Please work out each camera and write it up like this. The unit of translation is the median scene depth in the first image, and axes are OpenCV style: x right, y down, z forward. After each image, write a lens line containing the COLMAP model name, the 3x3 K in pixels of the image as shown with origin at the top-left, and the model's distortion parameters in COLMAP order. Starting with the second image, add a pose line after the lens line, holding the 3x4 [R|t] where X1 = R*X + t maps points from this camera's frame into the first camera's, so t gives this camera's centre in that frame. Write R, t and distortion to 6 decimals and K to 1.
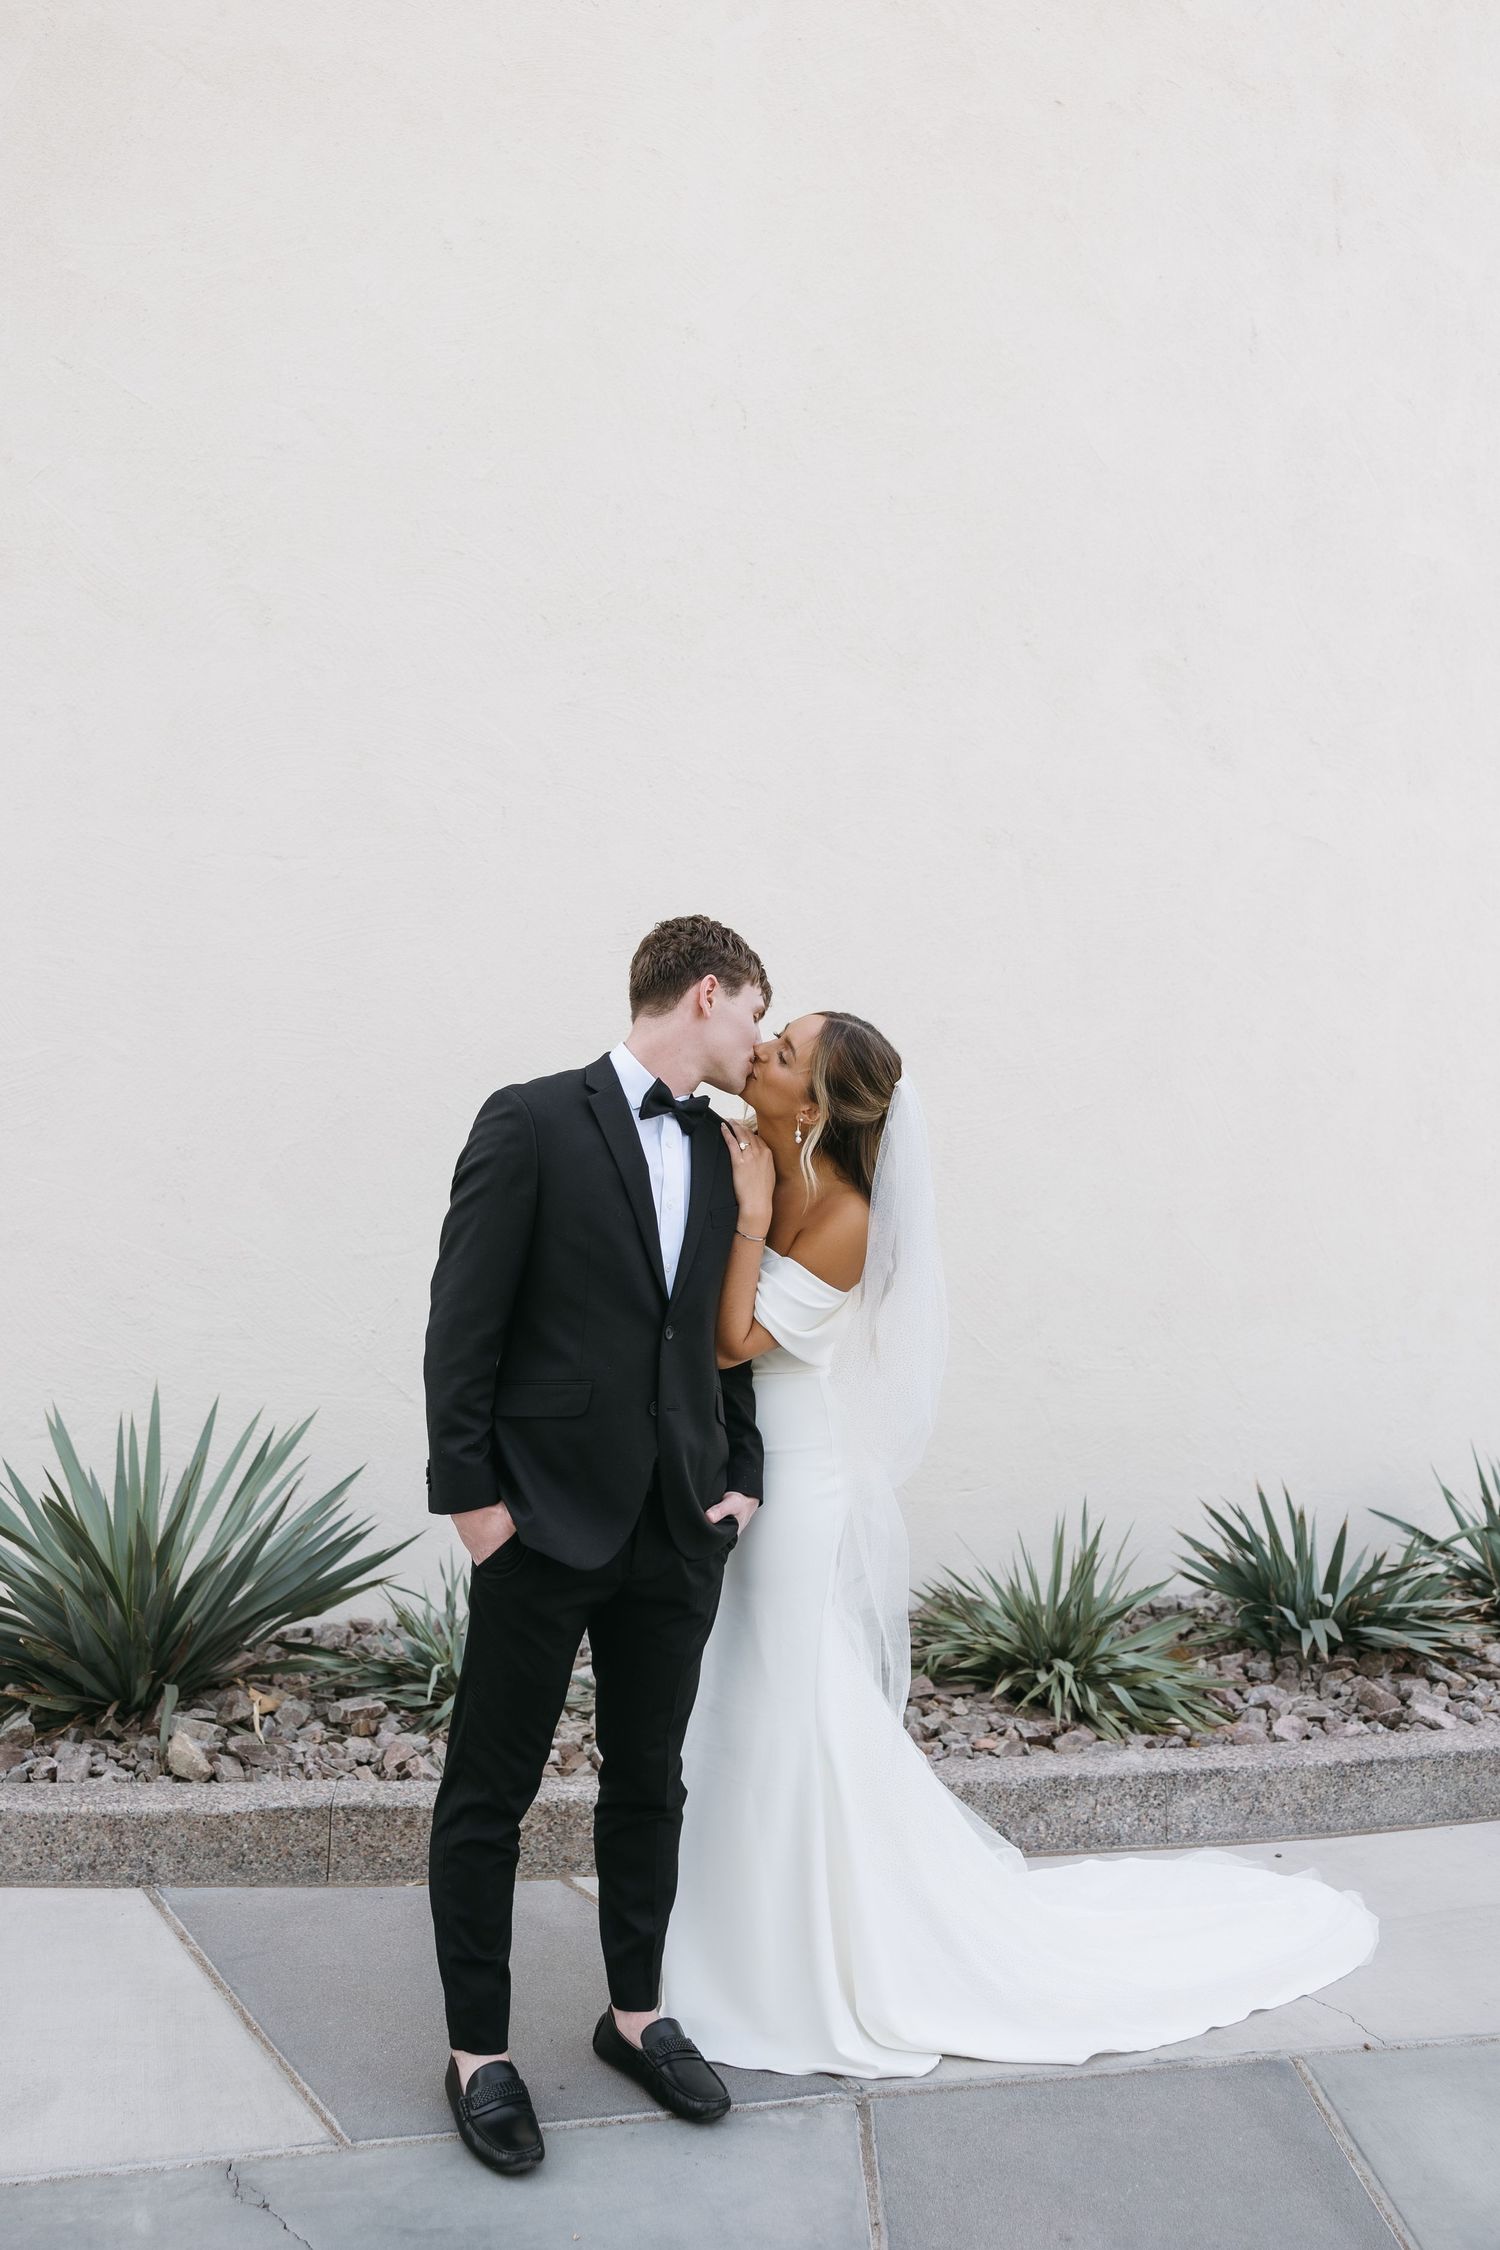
lens RADIAL K [[2041.7, 0, 750.0], [0, 2041.7, 1125.0], [0, 0, 1]] dist [-0.001664, 0.006574]
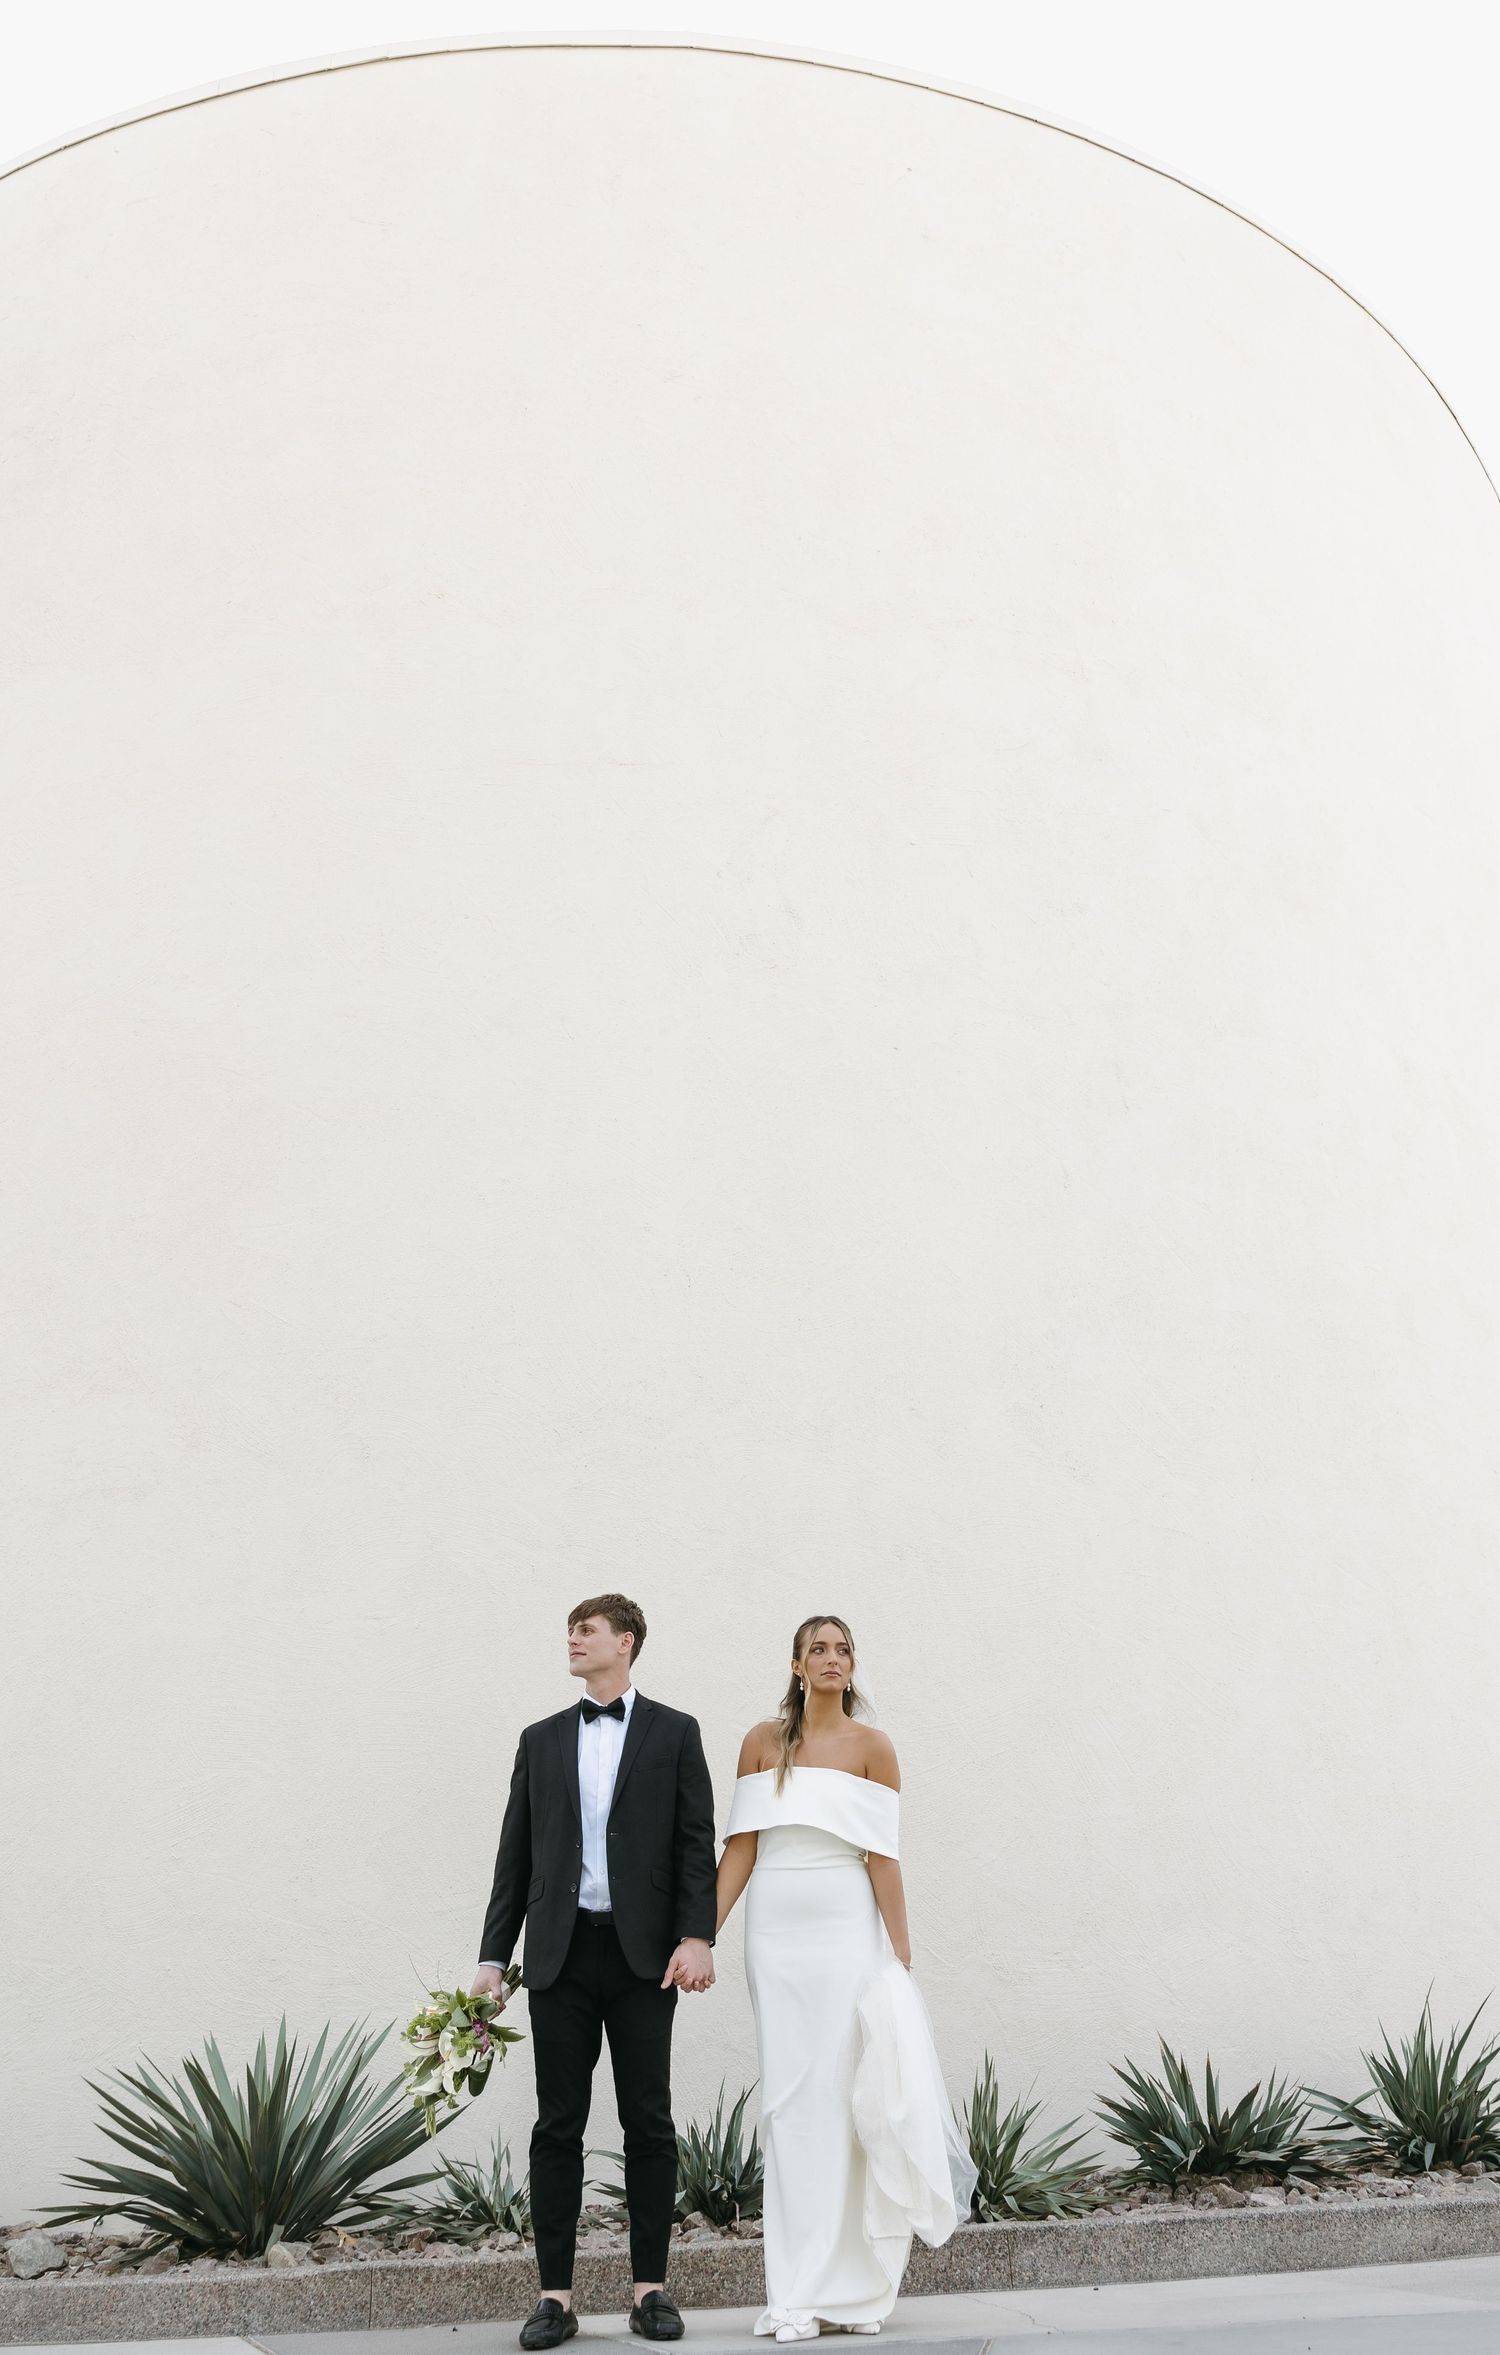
lens RADIAL K [[2089.6, 0, 750.0], [0, 2089.6, 1177.5], [0, 0, 1]] dist [-0.001852, 0.011155]
pose [[0.984867, -0.131516, -0.112875, 0.278568], [0.081290, 0.925735, -0.369333, 0.173637], [0.153066, 0.354569, 0.922416, -0.489801]]
